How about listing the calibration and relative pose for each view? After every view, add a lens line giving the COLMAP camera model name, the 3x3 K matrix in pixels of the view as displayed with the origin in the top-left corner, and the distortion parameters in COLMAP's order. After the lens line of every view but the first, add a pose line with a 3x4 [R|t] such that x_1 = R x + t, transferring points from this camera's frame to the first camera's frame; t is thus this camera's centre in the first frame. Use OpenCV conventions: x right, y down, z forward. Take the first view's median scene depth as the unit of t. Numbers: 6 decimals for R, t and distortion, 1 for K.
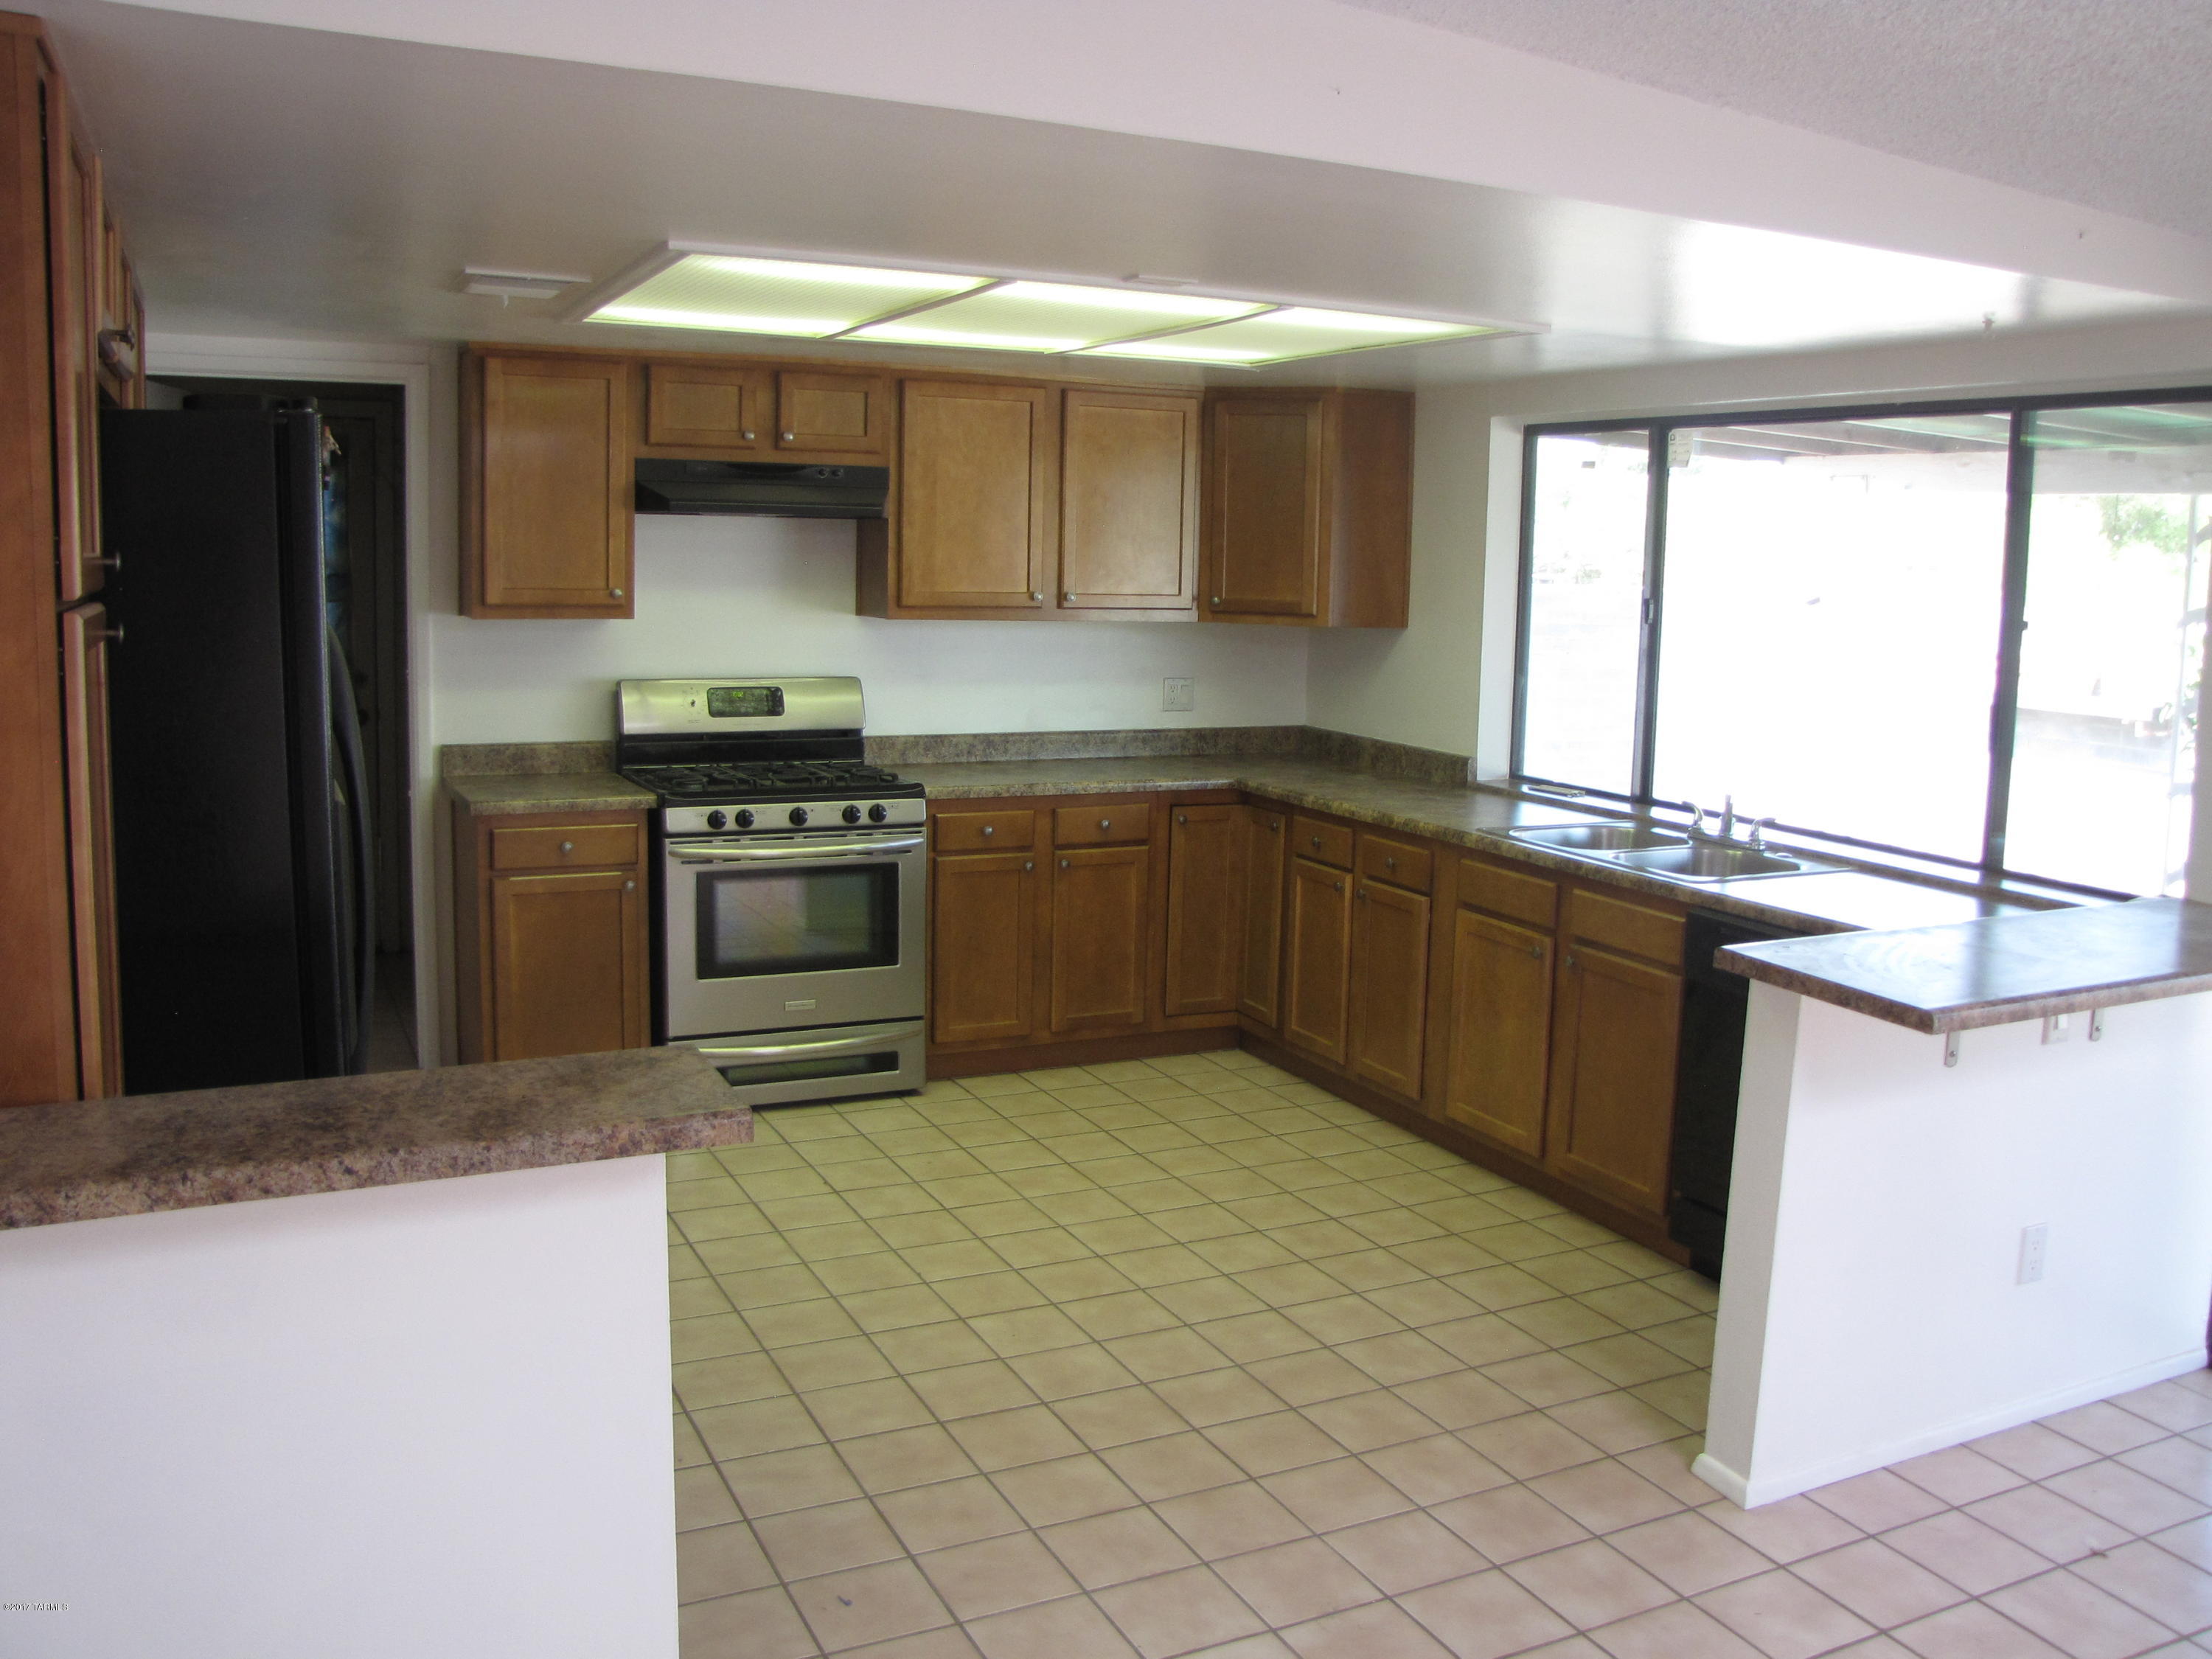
lens RADIAL K [[1860.6, 0, 1131.7], [0, 1860.6, 820.2], [0, 0, 1]] dist [-0.175423, 0.137292]
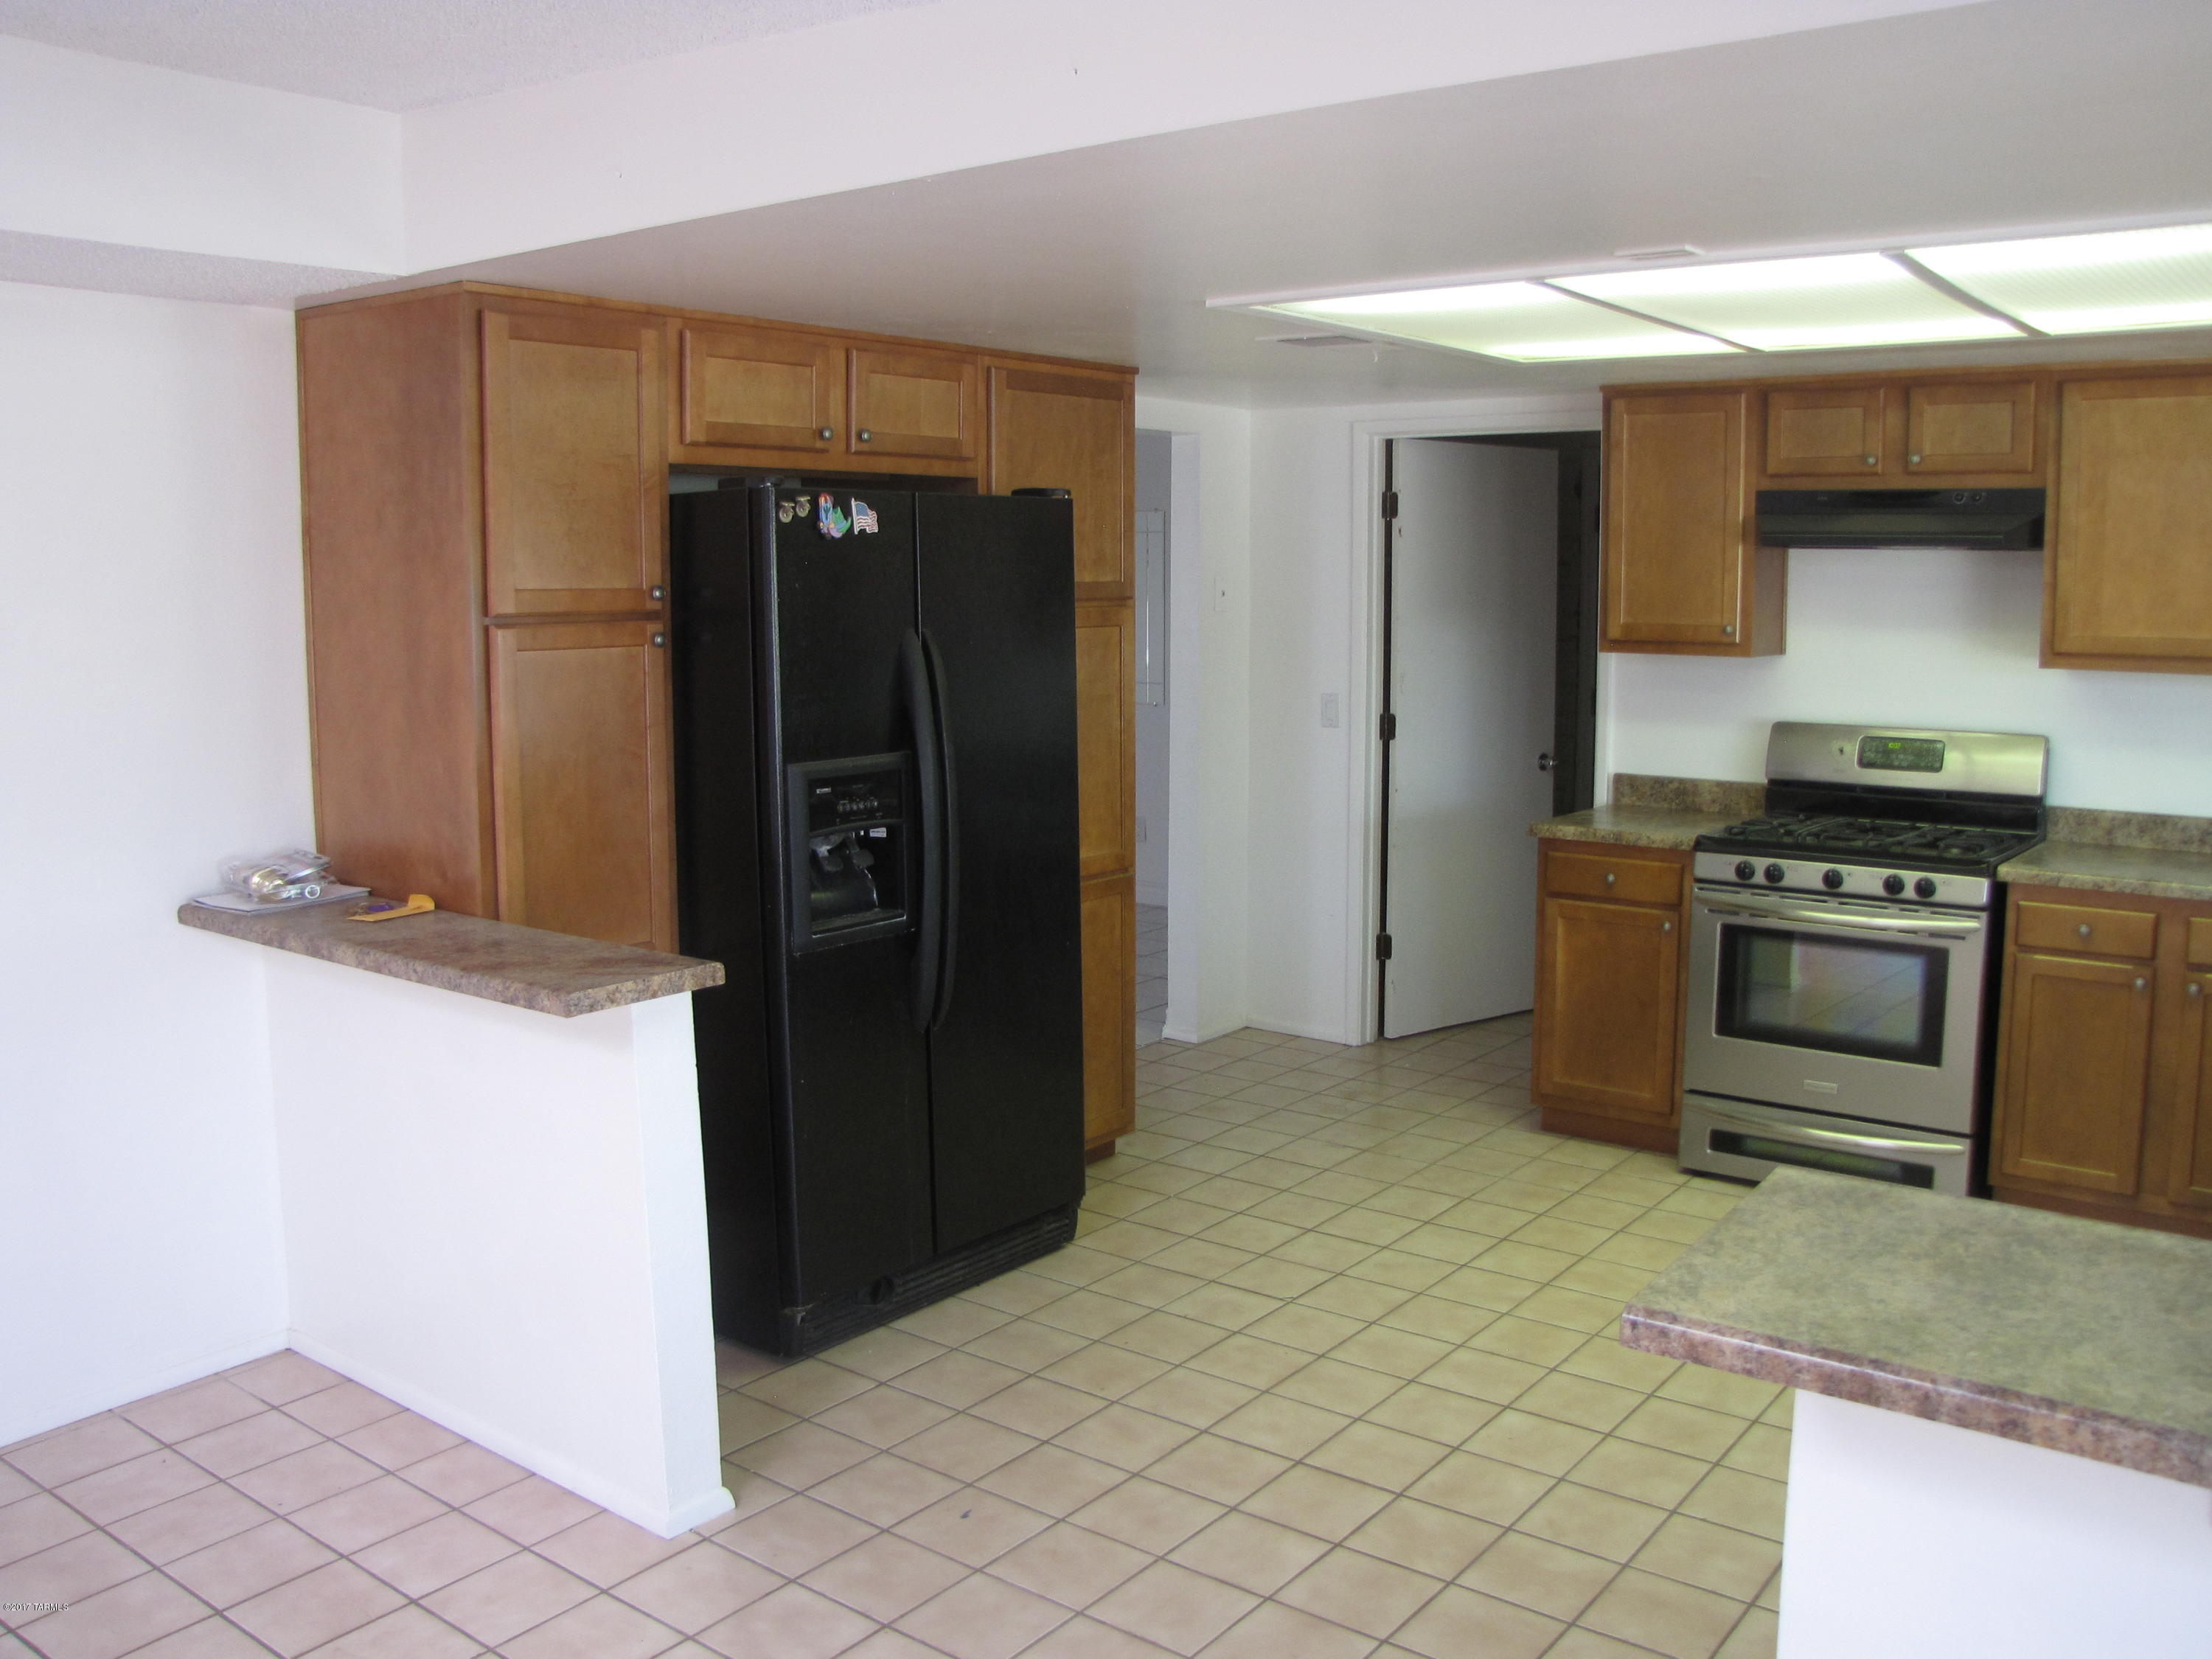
lens RADIAL K [[1860.6, 0, 1168.1], [0, 1860.6, 832.4], [0, 0, 1]] dist [-0.175423, 0.137292]
pose [[0.445688, 0.095733, -0.890055, 0.450562], [-0.115550, 0.992100, 0.048848, -0.029702], [0.887699, 0.081075, 0.453229, 0.296435]]
